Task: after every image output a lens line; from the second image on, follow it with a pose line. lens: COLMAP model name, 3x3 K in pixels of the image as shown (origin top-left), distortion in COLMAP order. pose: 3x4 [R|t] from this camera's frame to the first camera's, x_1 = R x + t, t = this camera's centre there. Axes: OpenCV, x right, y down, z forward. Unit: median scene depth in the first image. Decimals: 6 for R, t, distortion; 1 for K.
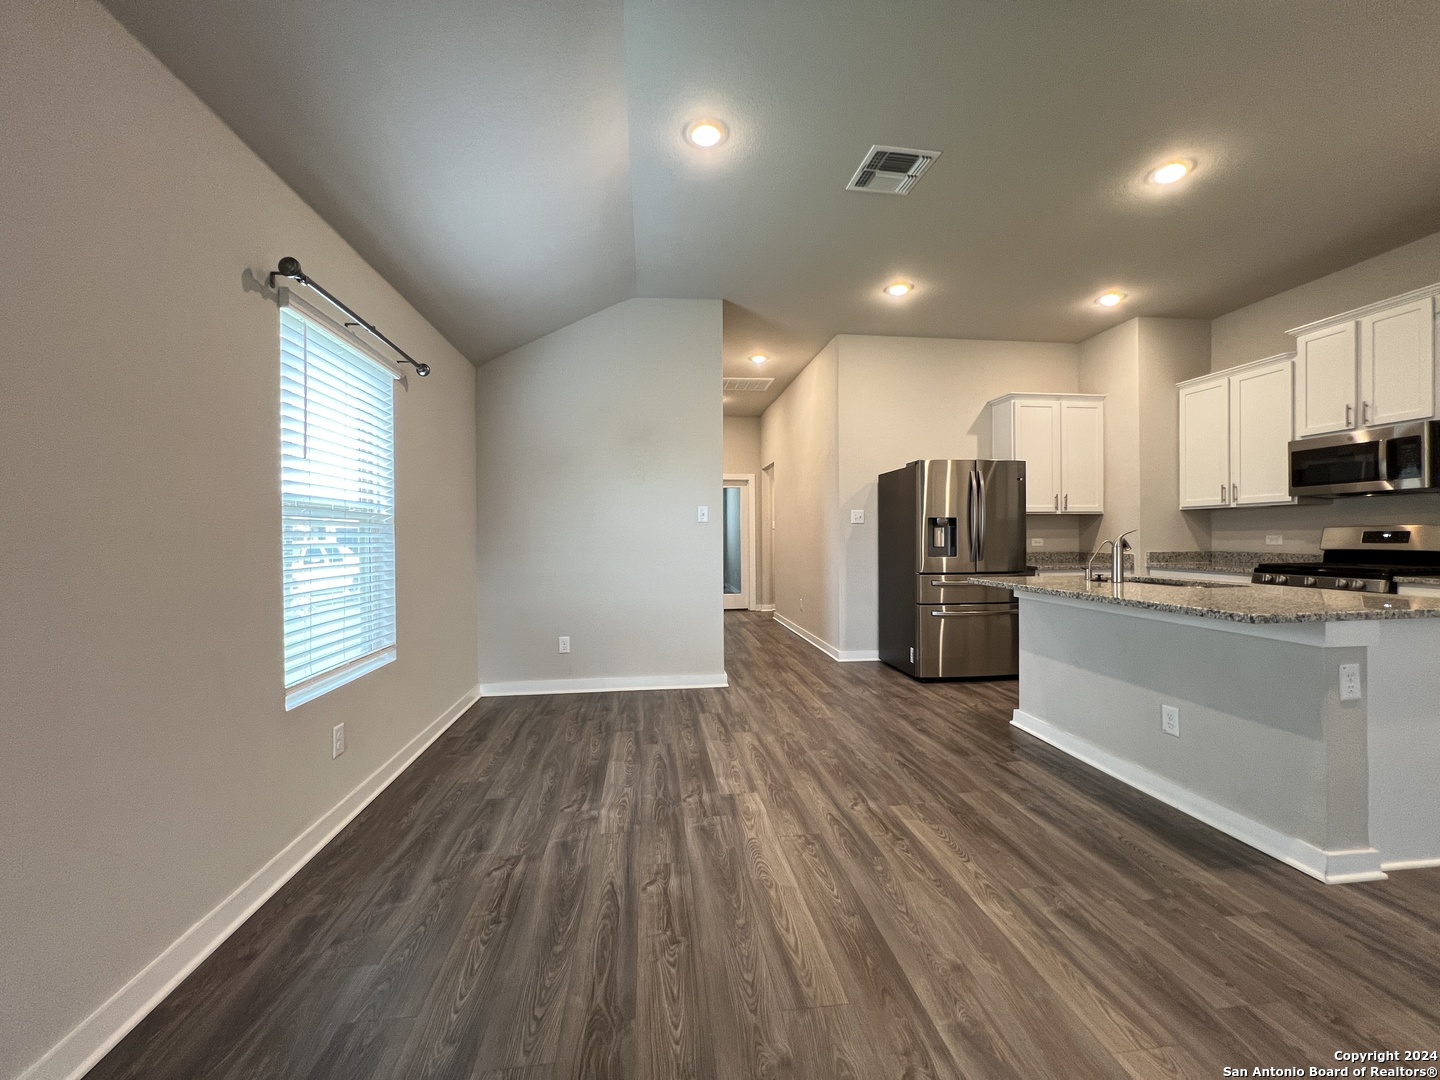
lens RADIAL K [[577.0, 0, 717.9], [0, 577.0, 538.7], [0, 0, 1]] dist [-0.003398, 0.000710]
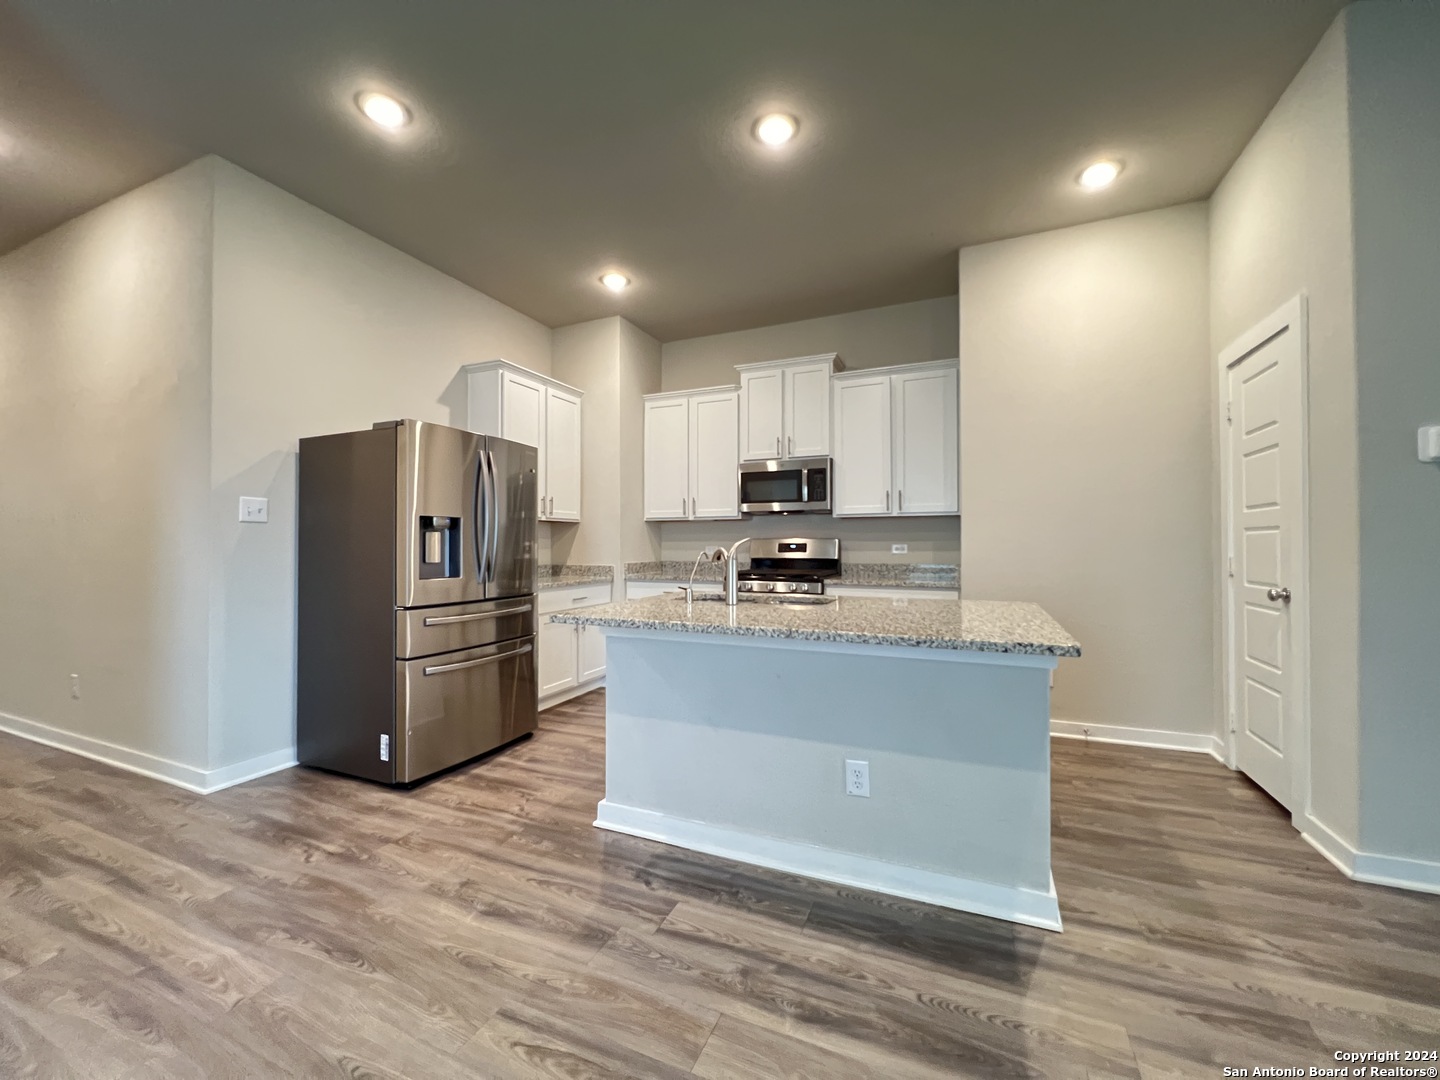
lens RADIAL K [[576.5, 0, 717.2], [0, 576.5, 538.4], [0, 0, 1]] dist [-0.000608, 0.000278]
pose [[0.508530, 0.014837, 0.860916, -0.000869], [0.002229, 0.999825, -0.018547, -0.000455], [-0.861041, 0.011351, 0.508408, 0.460553]]
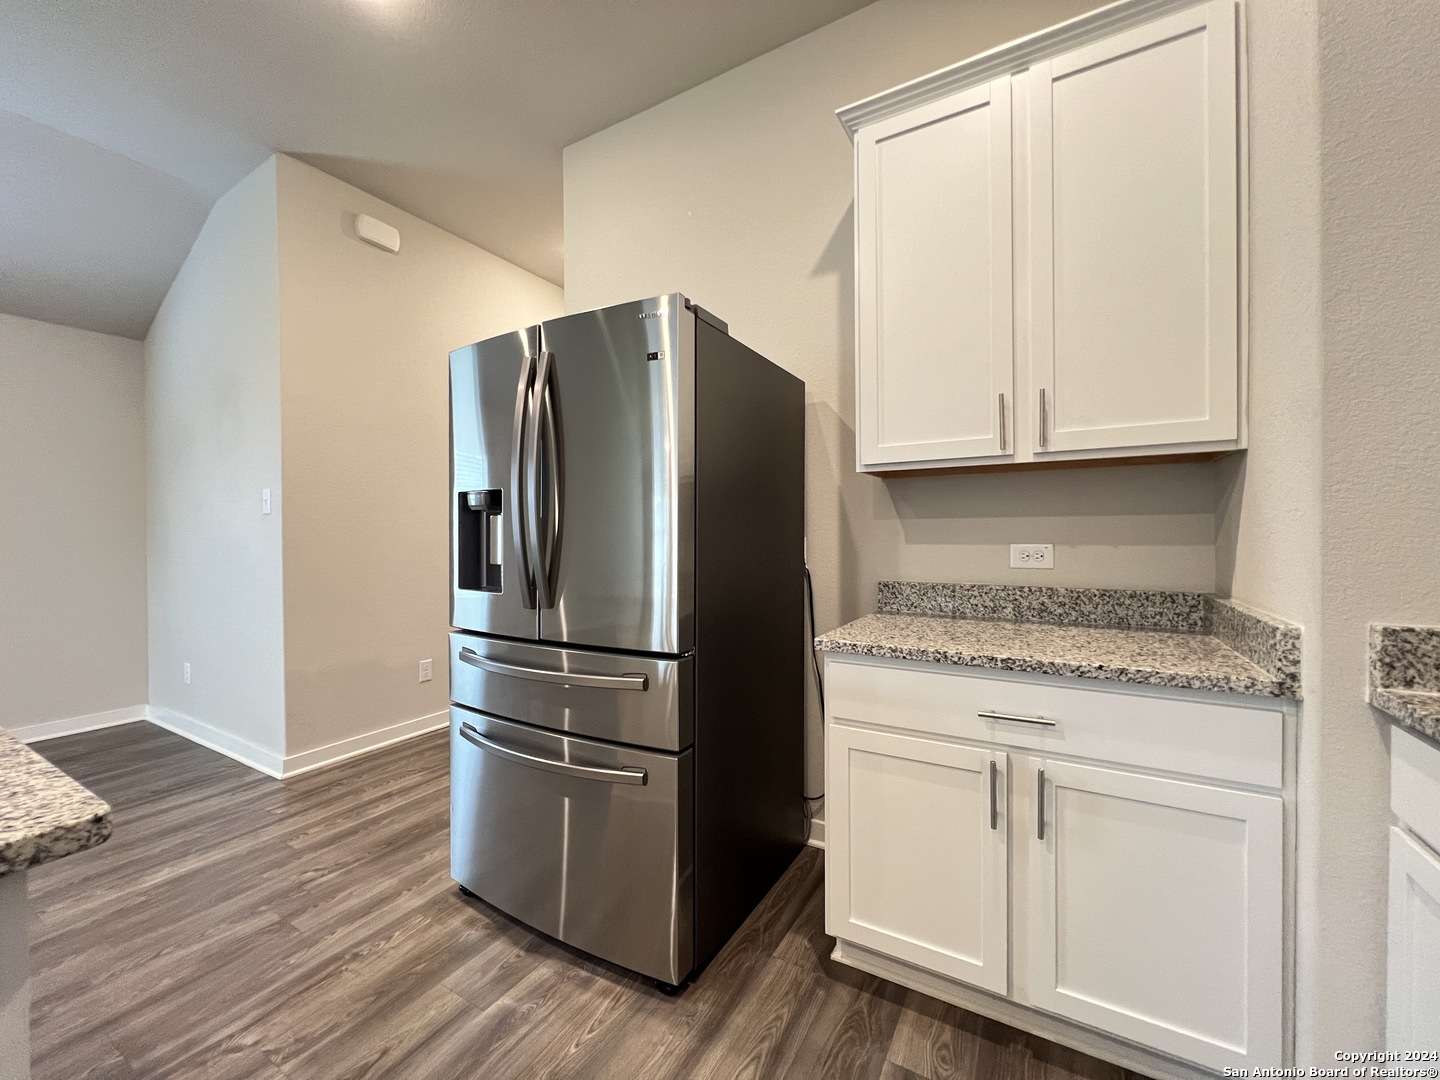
lens RADIAL K [[577.0, 0, 717.9], [0, 577.0, 538.7], [0, 0, 1]] dist [-0.003398, 0.000710]
pose [[0.793758, 0.006675, -0.608197, 0.831559], [-0.002243, 0.999965, 0.008048, -0.008118], [0.608230, -0.005024, 0.793745, 0.869275]]
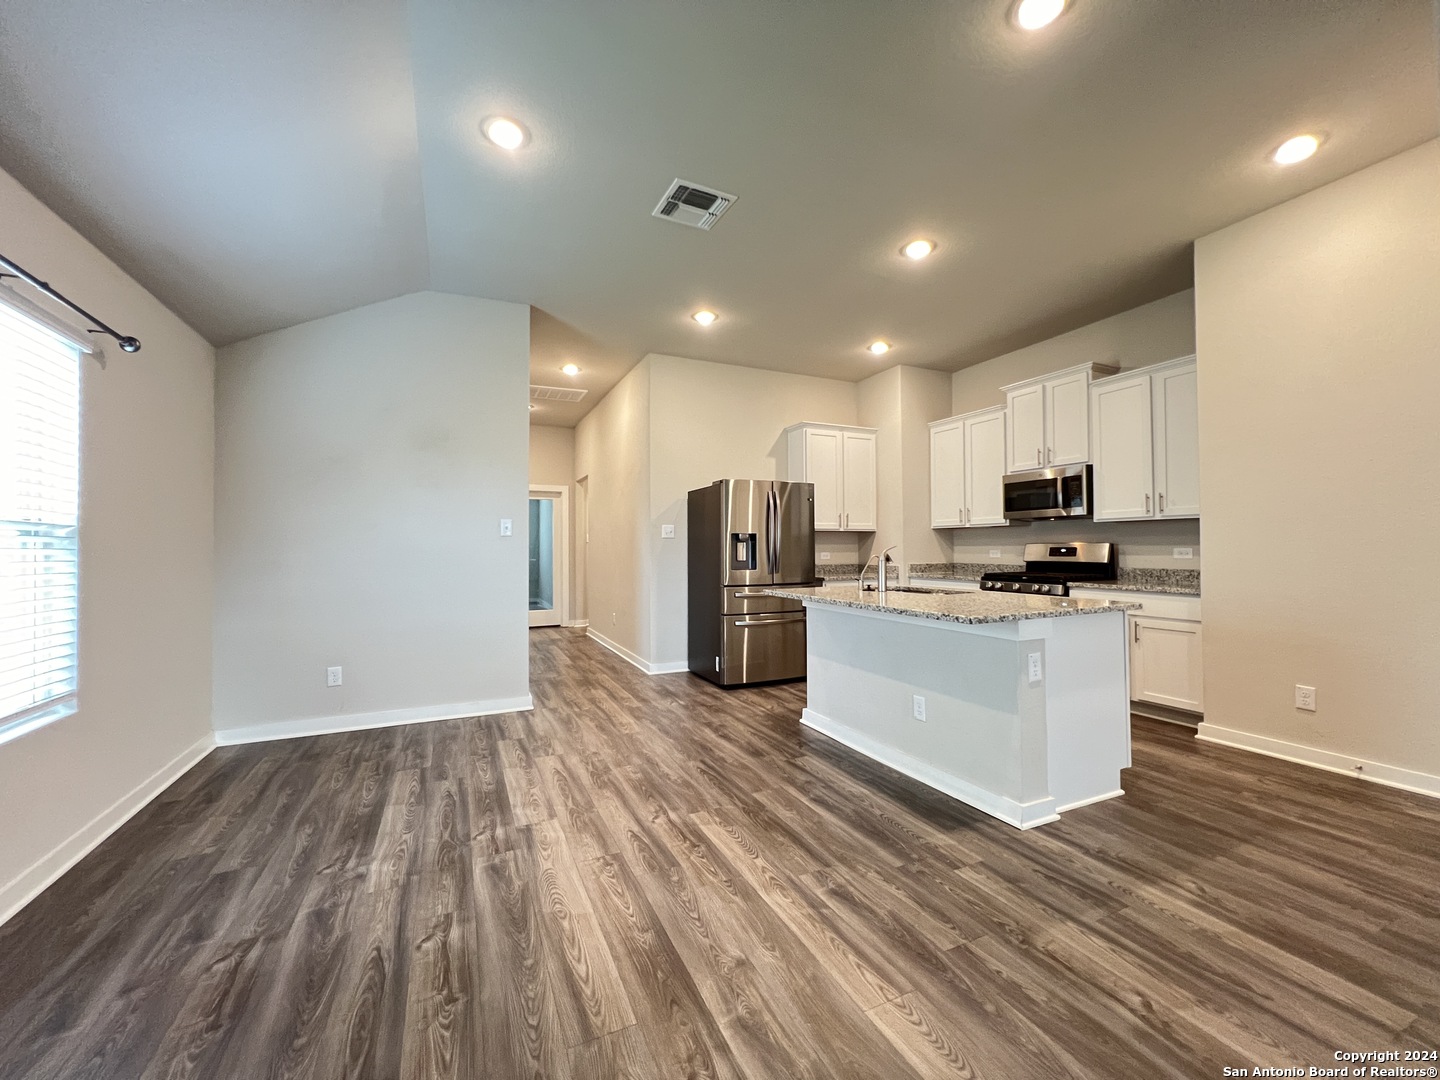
lens RADIAL K [[576.5, 0, 717.2], [0, 576.5, 538.4], [0, 0, 1]] dist [-0.000608, 0.000278]
pose [[0.952483, 0.006484, 0.304522, 0.017465], [0.000389, 0.999747, -0.022504, -0.003725], [-0.304591, 0.021553, 0.952239, -0.004066]]
